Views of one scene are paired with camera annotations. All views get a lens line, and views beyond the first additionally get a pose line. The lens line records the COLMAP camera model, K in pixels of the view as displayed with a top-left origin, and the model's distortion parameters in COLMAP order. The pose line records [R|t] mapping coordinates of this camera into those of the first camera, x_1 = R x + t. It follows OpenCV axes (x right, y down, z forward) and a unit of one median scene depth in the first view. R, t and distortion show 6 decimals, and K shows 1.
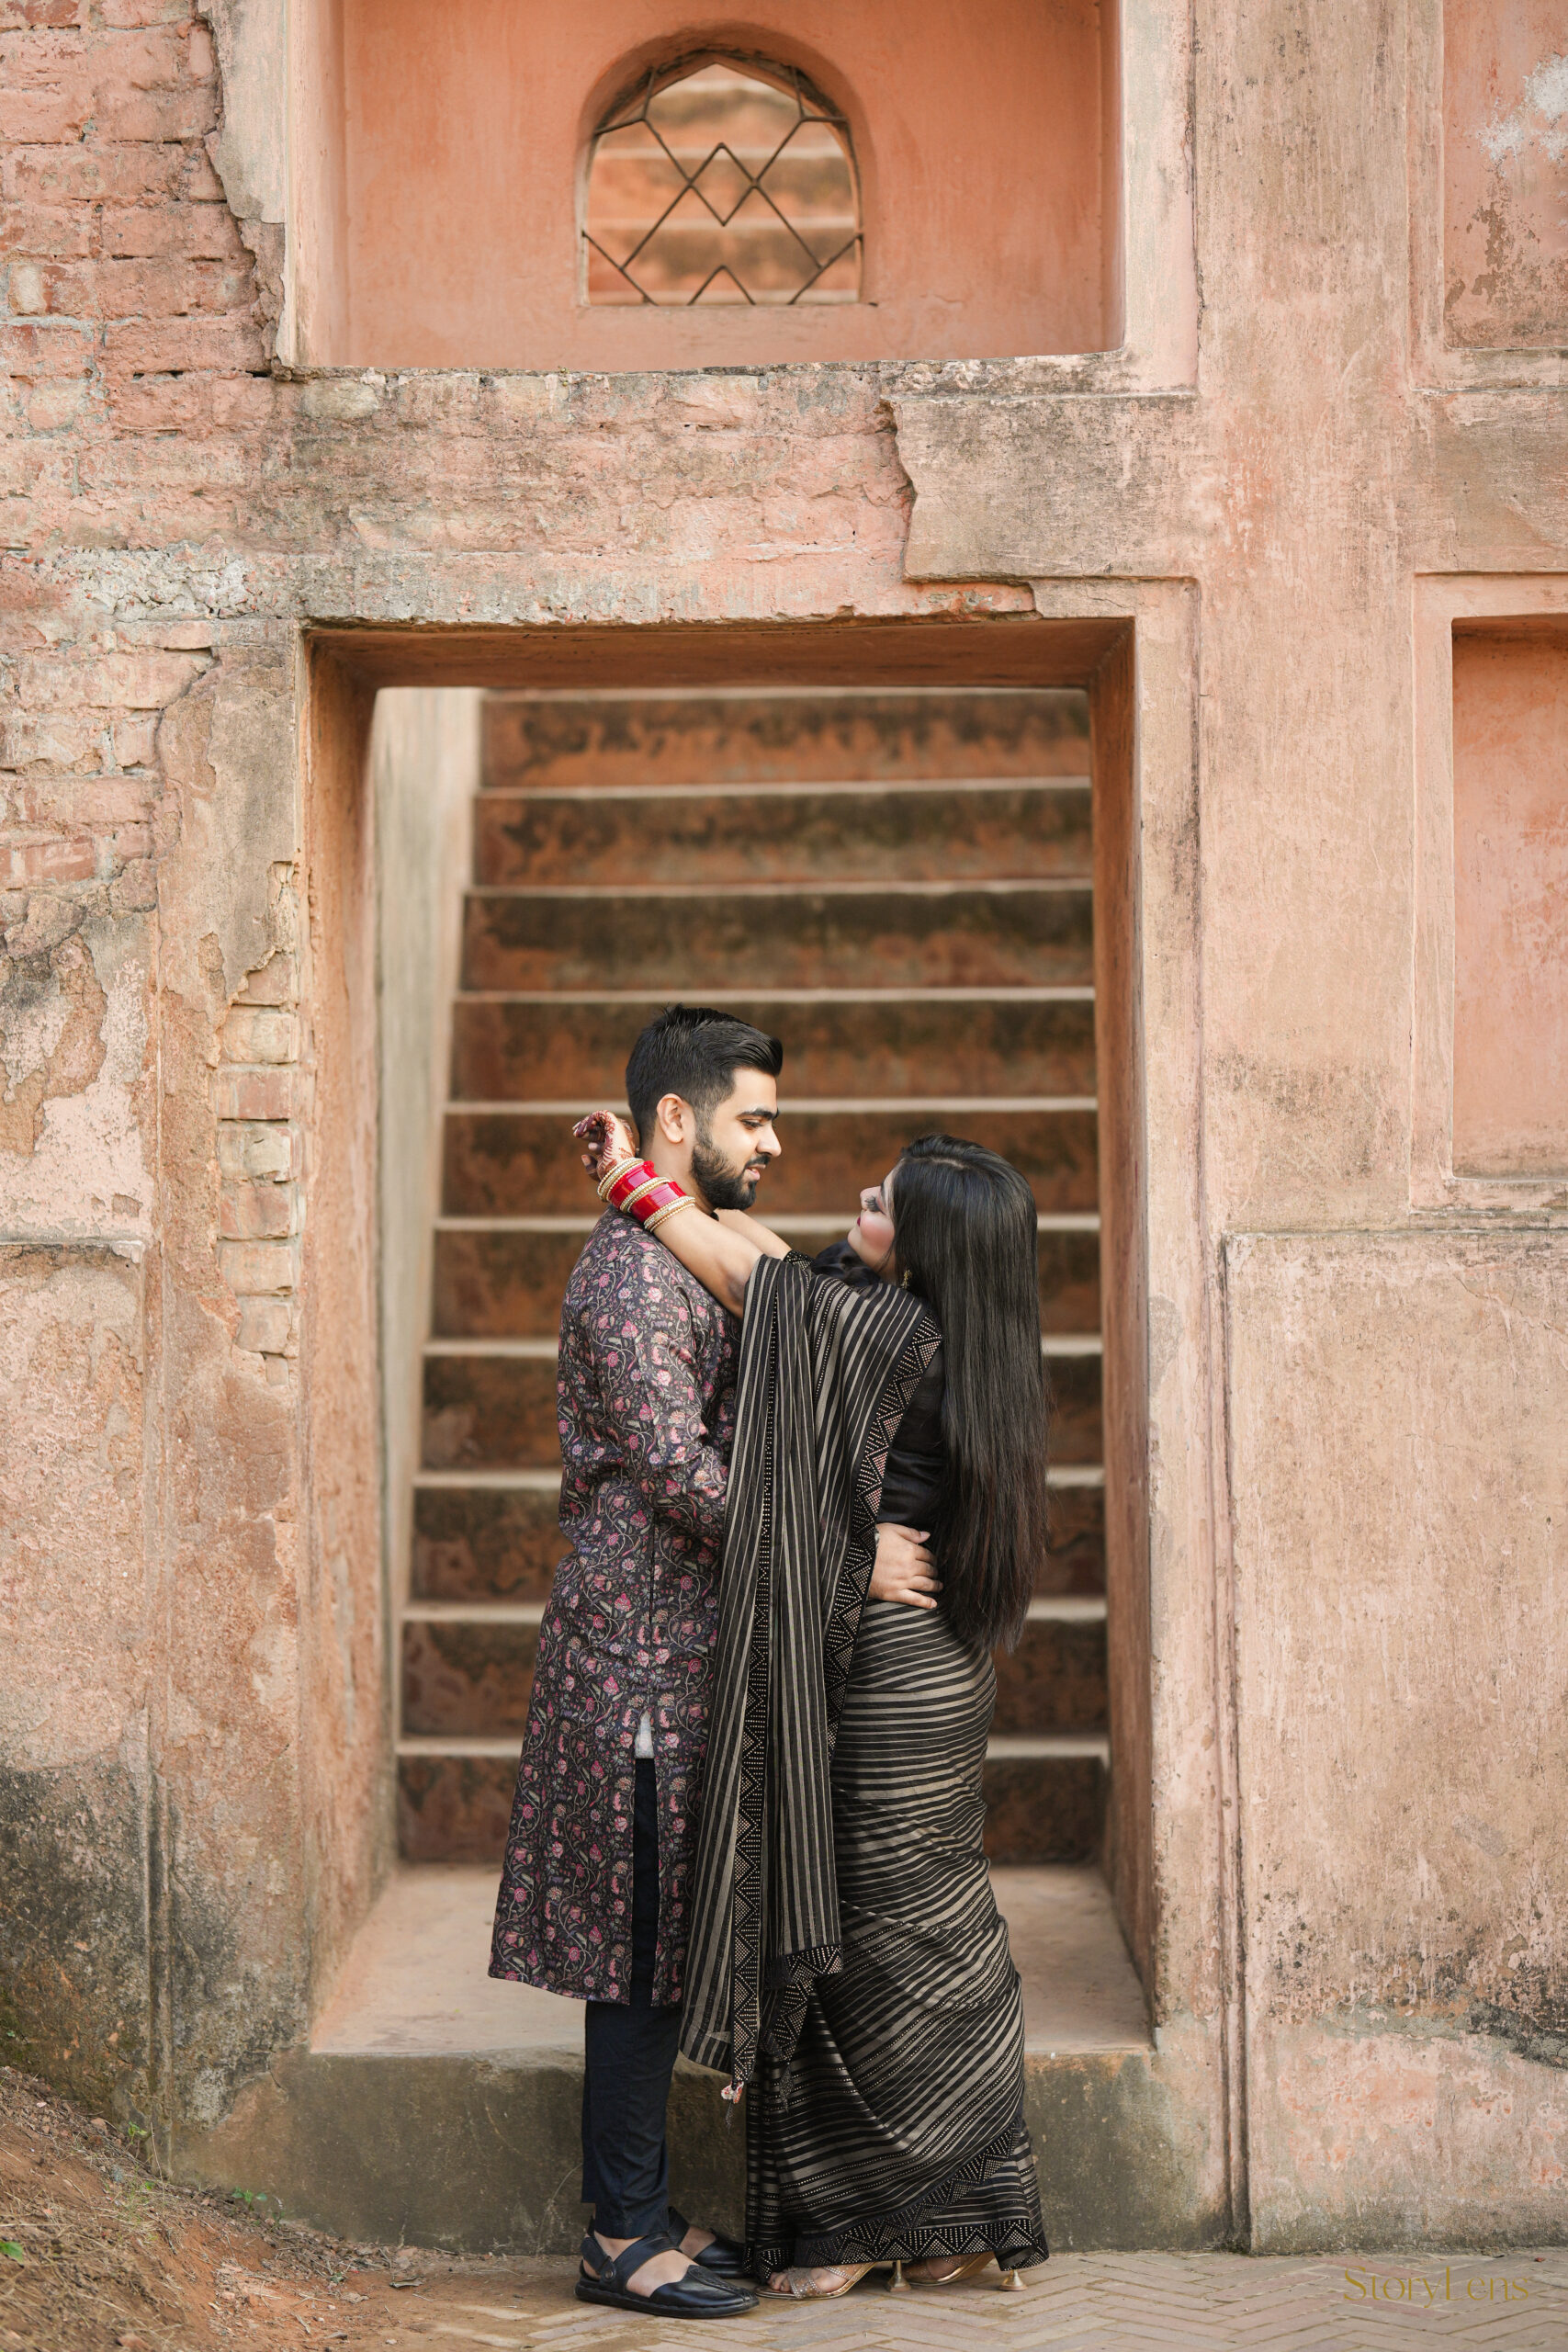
lens RADIAL K [[5438.6, 0, 779.0], [0, 5438.6, 1228.0], [0, 0, 1]] dist [0.017710, 0.726946]
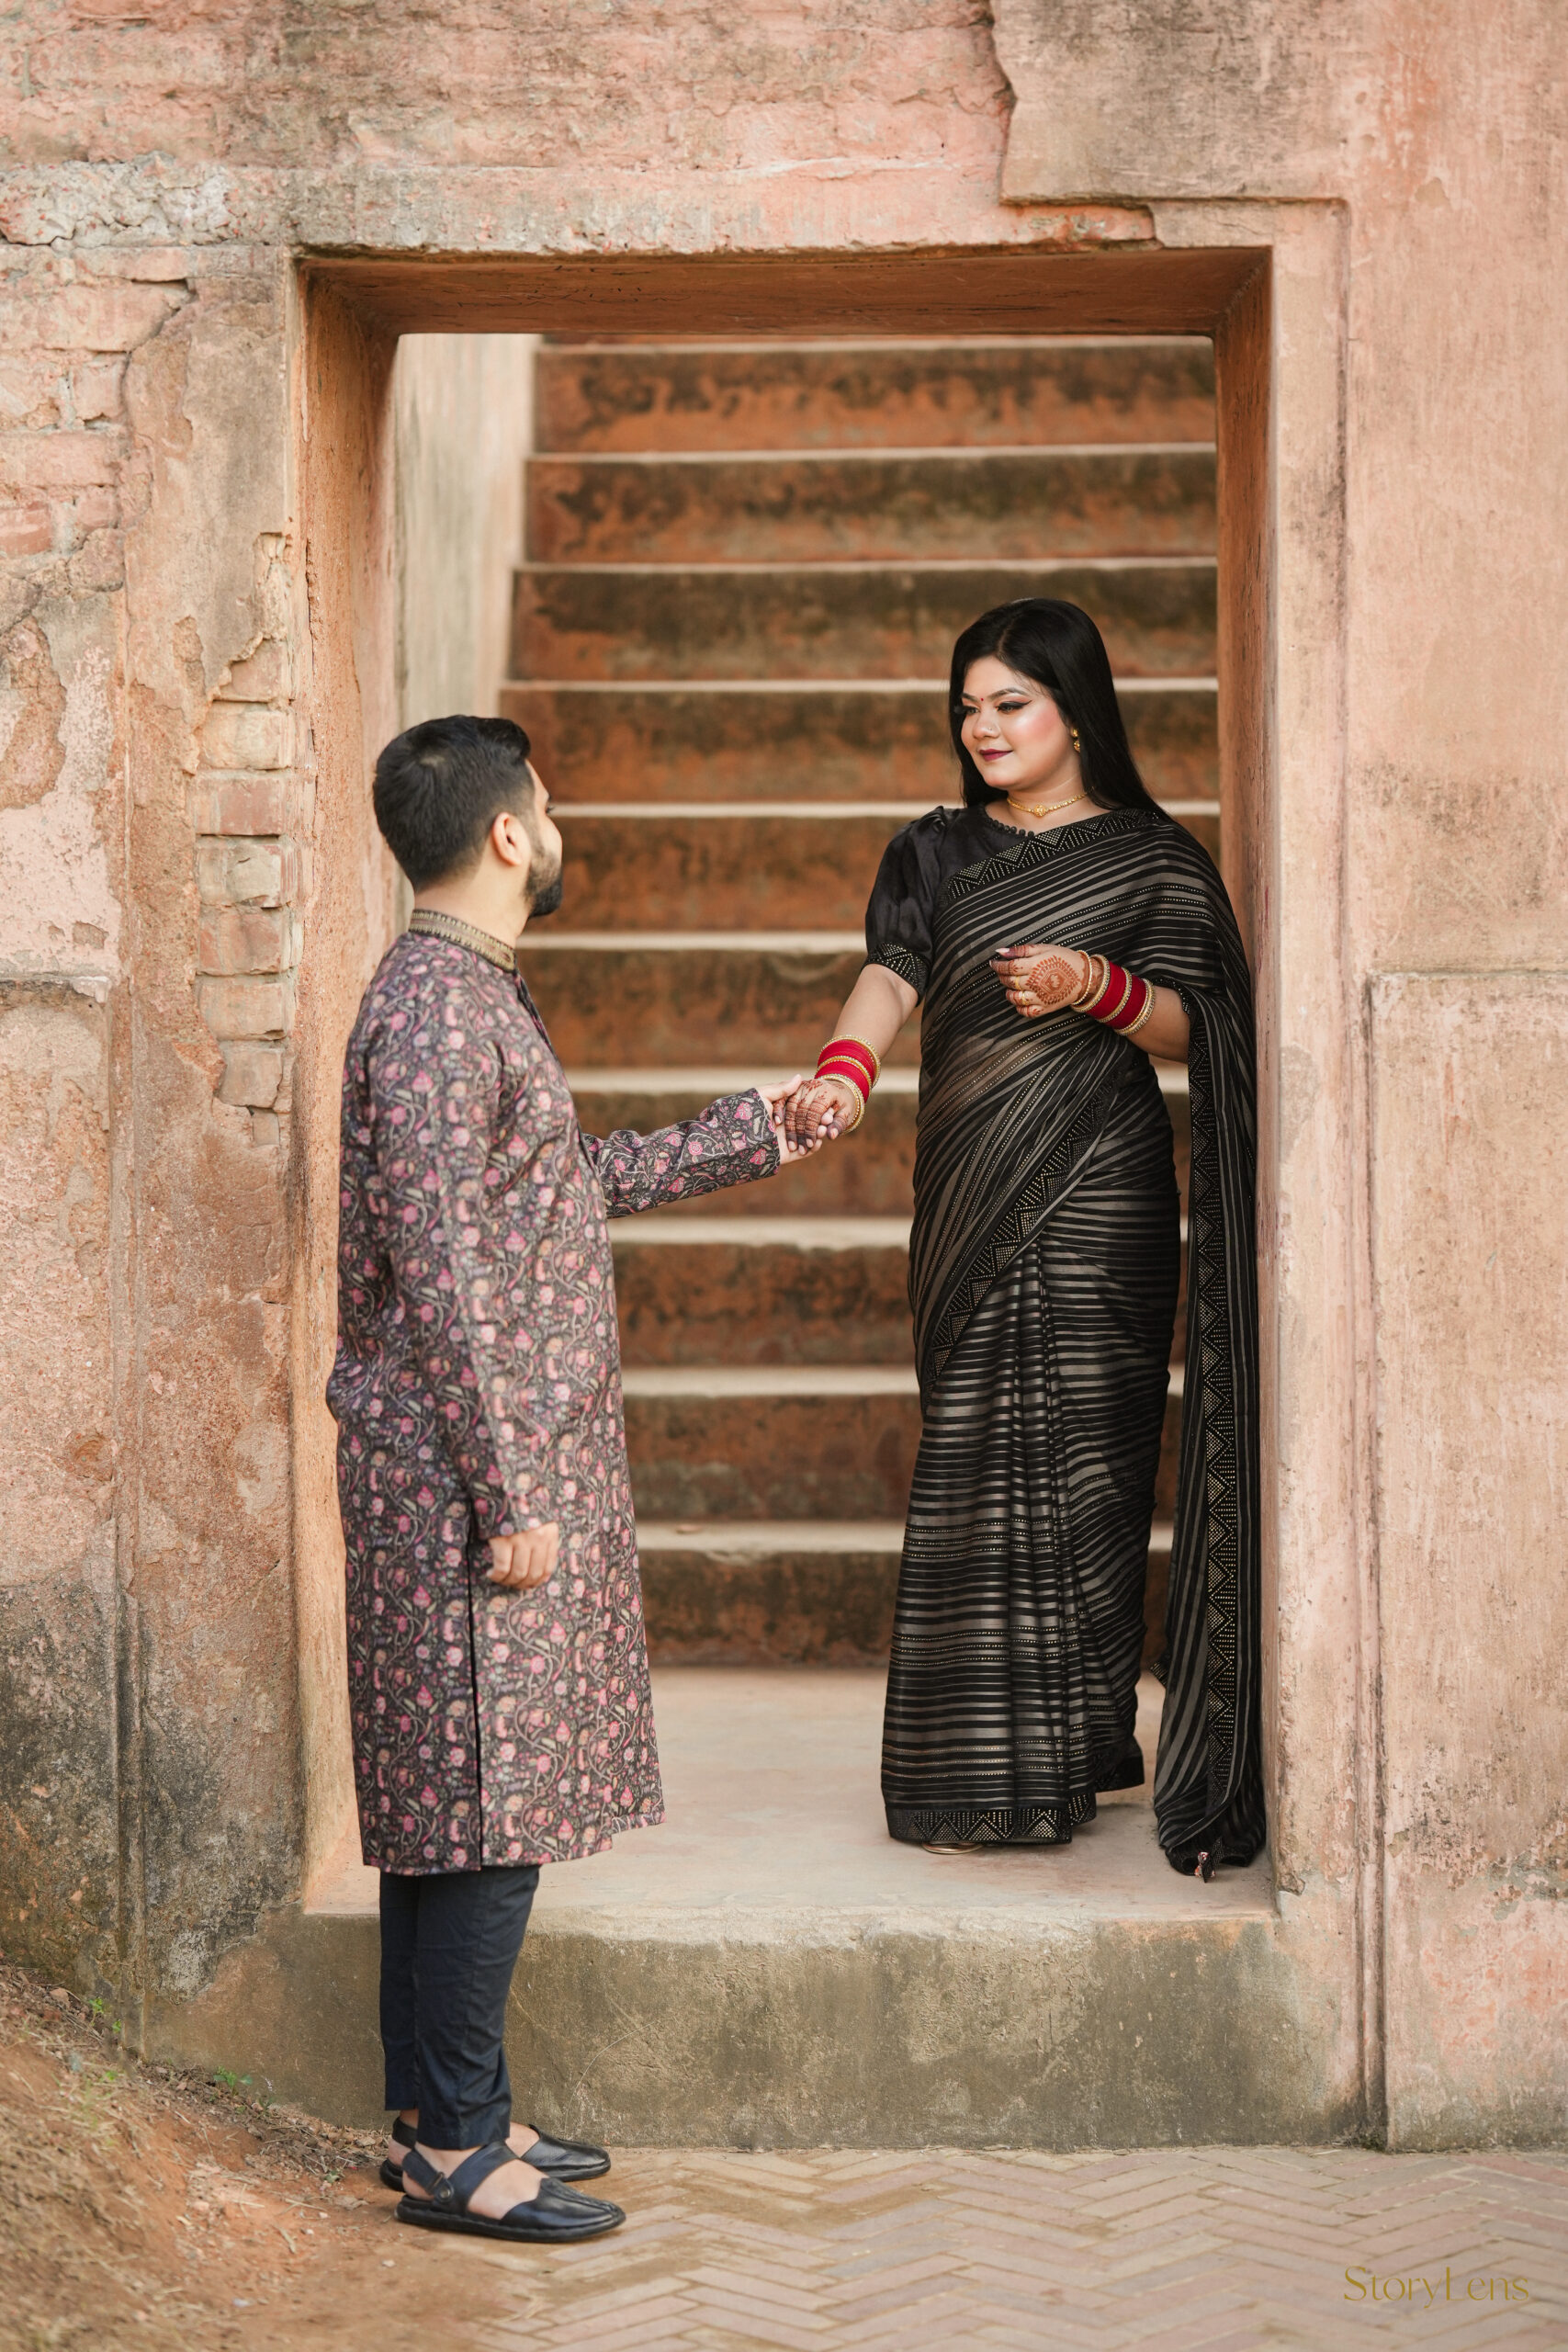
lens RADIAL K [[5438.6, 0, 779.0], [0, 5438.6, 1228.0], [0, 0, 1]] dist [0.017710, 0.726946]
pose [[0.999800, 0.005747, -0.019140, 0.005523], [-0.004602, 0.998228, 0.059332, -0.009402], [0.019447, -0.059232, 0.998055, 0.141150]]
